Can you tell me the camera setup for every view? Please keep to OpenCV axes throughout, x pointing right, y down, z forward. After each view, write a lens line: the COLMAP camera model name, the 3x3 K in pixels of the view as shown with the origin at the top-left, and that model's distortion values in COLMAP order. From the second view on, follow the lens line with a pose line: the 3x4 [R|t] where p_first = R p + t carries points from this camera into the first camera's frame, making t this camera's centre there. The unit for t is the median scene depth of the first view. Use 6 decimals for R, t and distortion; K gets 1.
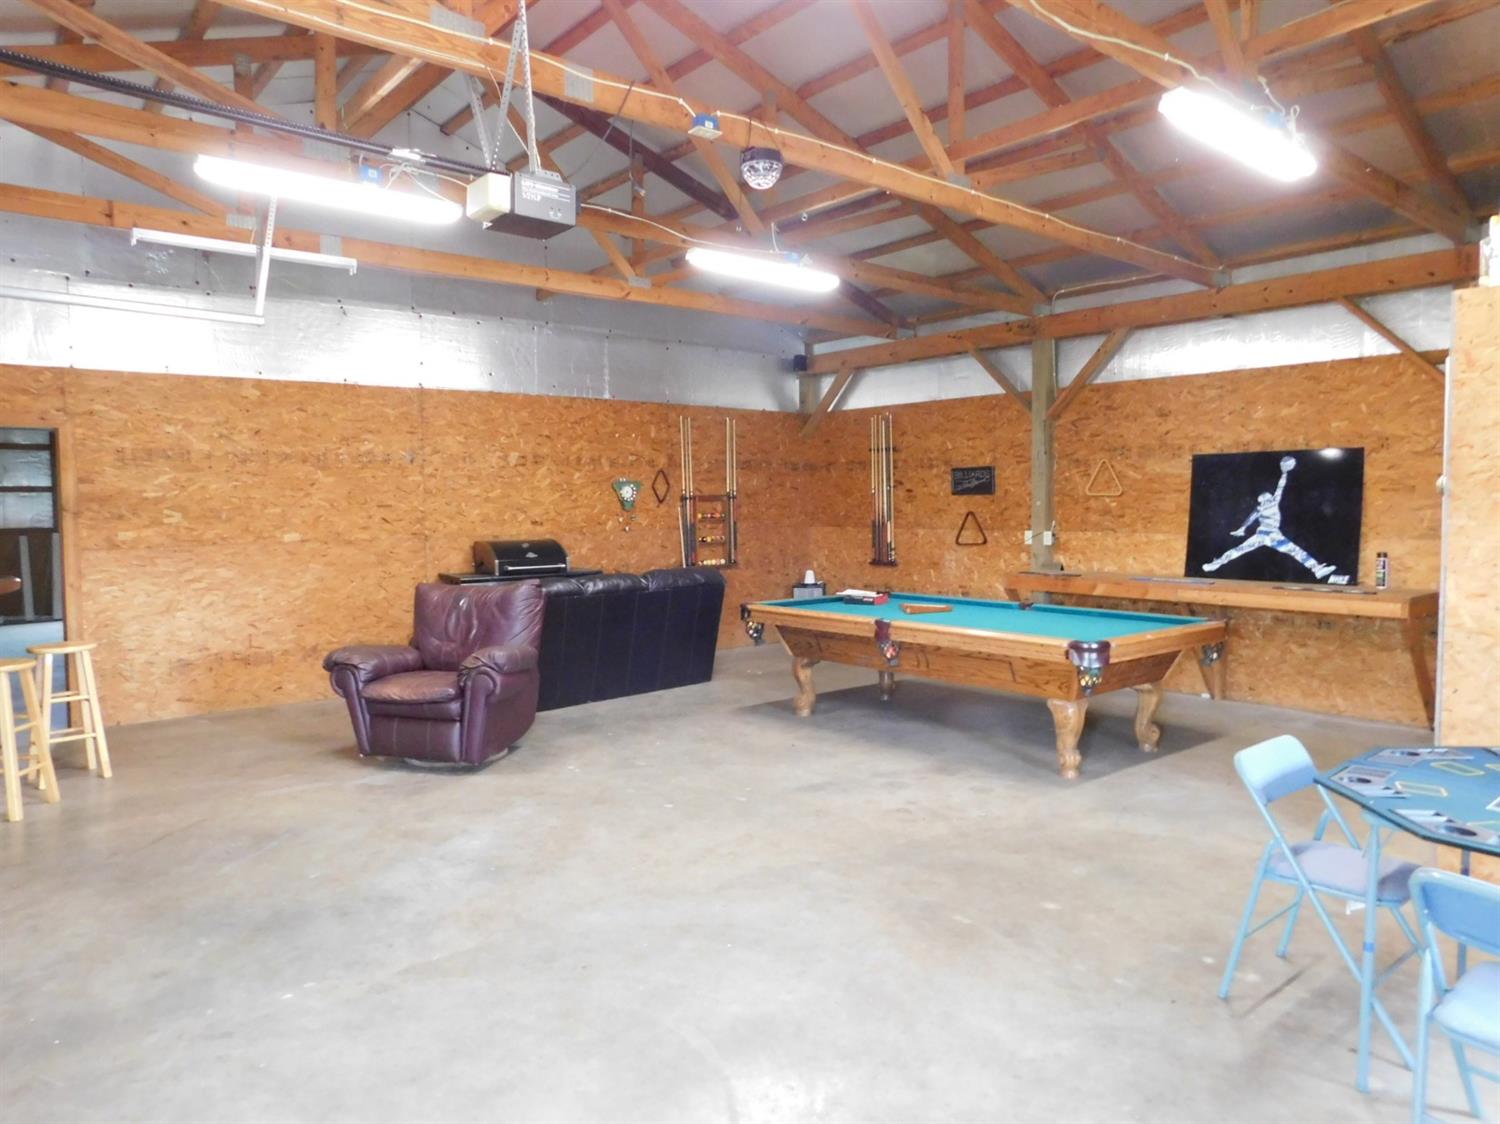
lens RADIAL K [[994.9, 0, 750.0], [0, 994.9, 562.0], [0, 0, 1]] dist [-0.067860, 0.056964]
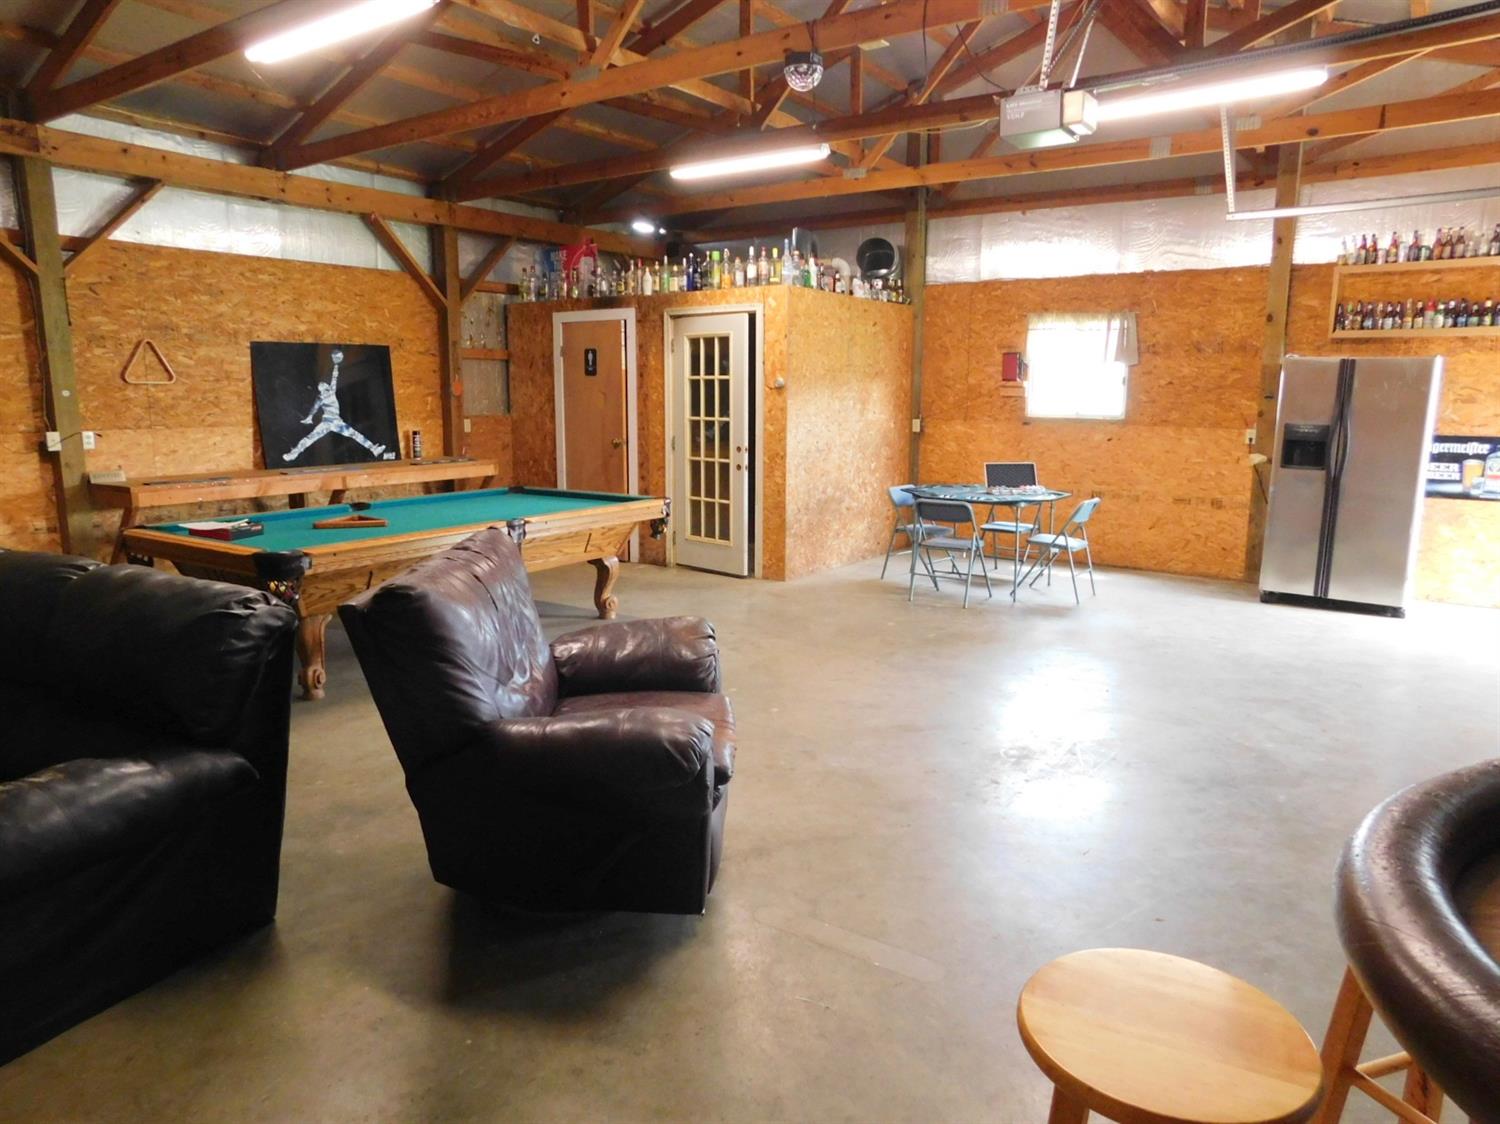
lens RADIAL K [[994.9, 0, 750.0], [0, 994.9, 562.0], [0, 0, 1]] dist [-0.067860, 0.056964]
pose [[-0.259991, -0.165687, 0.951290, -0.651895], [0.052209, 0.981316, 0.185185, -0.052517], [-0.964199, 0.097812, -0.246483, 0.832876]]
